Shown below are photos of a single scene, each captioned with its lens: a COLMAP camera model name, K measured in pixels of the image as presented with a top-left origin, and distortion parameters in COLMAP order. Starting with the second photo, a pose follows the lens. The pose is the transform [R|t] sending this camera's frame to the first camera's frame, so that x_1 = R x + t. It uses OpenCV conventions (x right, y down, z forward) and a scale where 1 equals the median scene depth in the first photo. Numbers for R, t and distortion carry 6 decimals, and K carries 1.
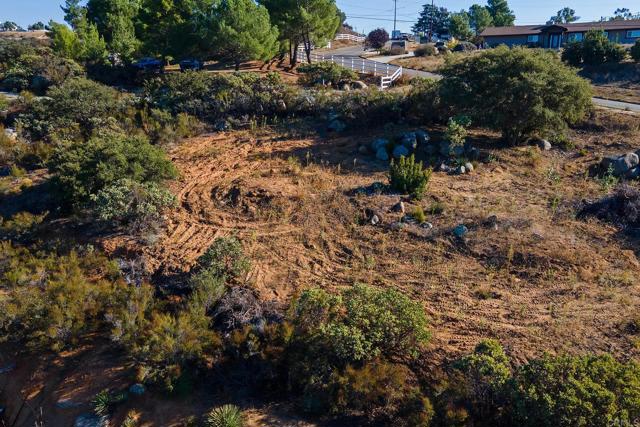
lens RADIAL K [[546.6, 0, 320.0], [0, 546.6, 213.5], [0, 0, 1]] dist [0.034854, 0.009559]
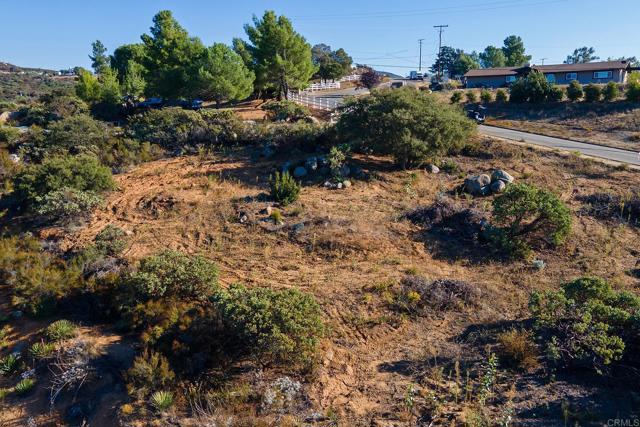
lens RADIAL K [[546.6, 0, 320.0], [0, 546.6, 213.5], [0, 0, 1]] dist [0.034854, 0.009559]
pose [[0.995865, 0.014912, -0.089616, 0.268063], [-0.020800, 0.997660, -0.065130, 0.053431], [0.088435, 0.066725, 0.993845, -0.195177]]
